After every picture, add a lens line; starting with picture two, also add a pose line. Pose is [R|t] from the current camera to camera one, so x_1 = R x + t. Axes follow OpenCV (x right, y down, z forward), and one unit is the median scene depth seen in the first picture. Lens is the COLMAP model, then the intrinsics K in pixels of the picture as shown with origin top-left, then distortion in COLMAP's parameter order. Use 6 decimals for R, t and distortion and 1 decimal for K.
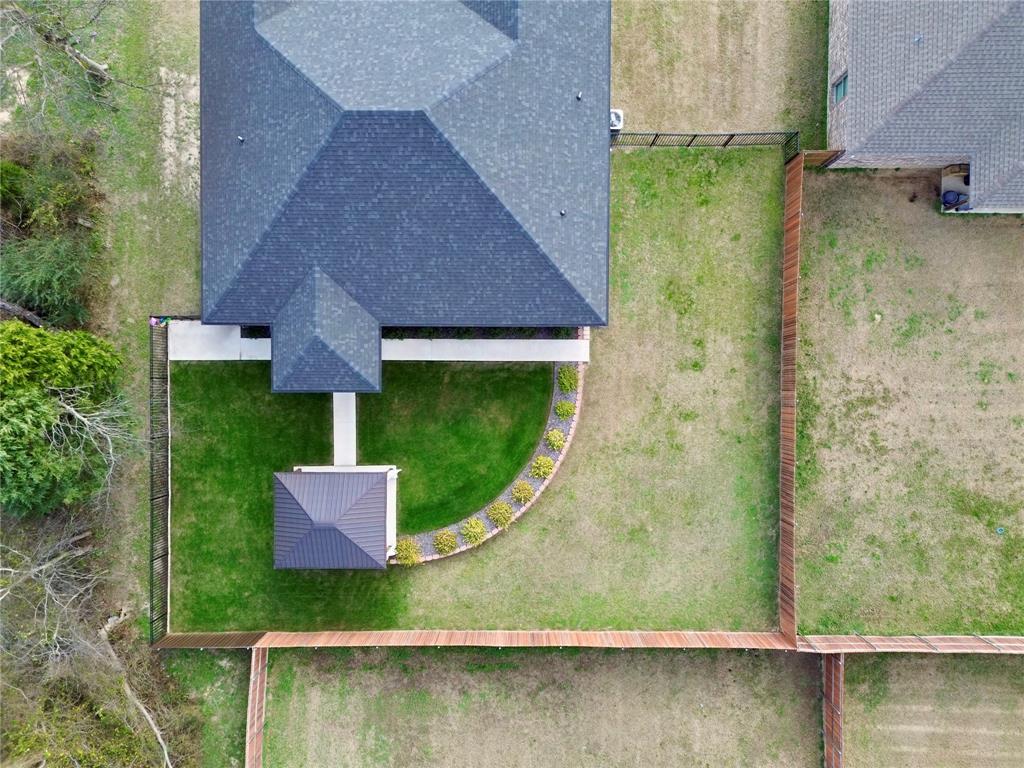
lens RADIAL K [[704.6, 0, 516.7], [0, 704.6, 381.4], [0, 0, 1]] dist [0.080891, -0.082325]
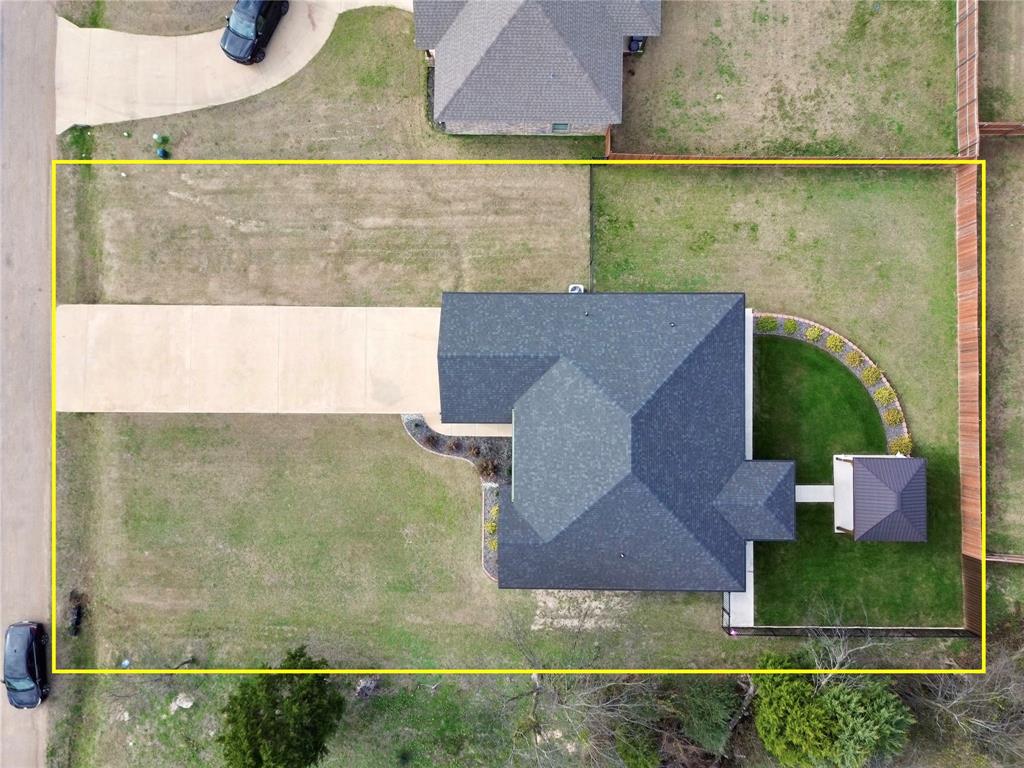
lens RADIAL K [[704.6, 0, 516.7], [0, 704.6, 381.4], [0, 0, 1]] dist [0.080891, -0.082325]
pose [[0.004051, -0.999445, 0.033066, -0.080057], [0.999932, 0.003685, -0.011105, -0.454480], [0.010977, 0.033108, 0.999391, -0.337982]]
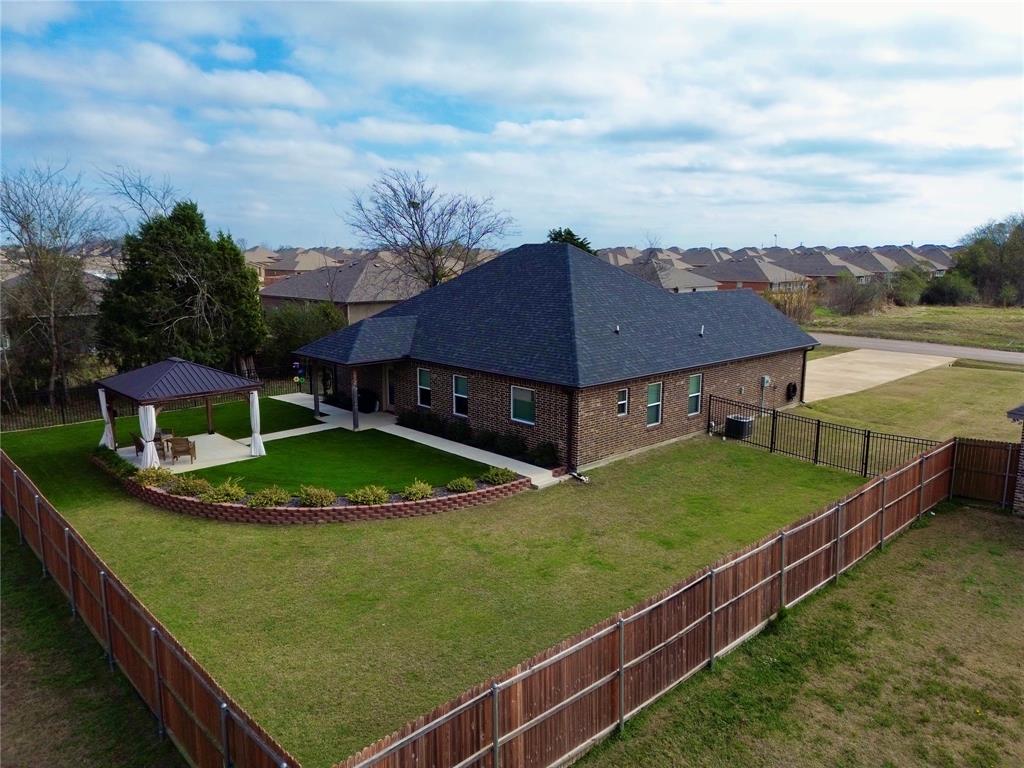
lens RADIAL K [[704.6, 0, 516.7], [0, 704.6, 381.4], [0, 0, 1]] dist [0.080891, -0.082325]
pose [[0.685159, 0.135594, -0.715662, 0.568213], [-0.727956, 0.093392, -0.679234, 0.448220], [-0.025263, 0.986353, 0.162695, 0.782161]]
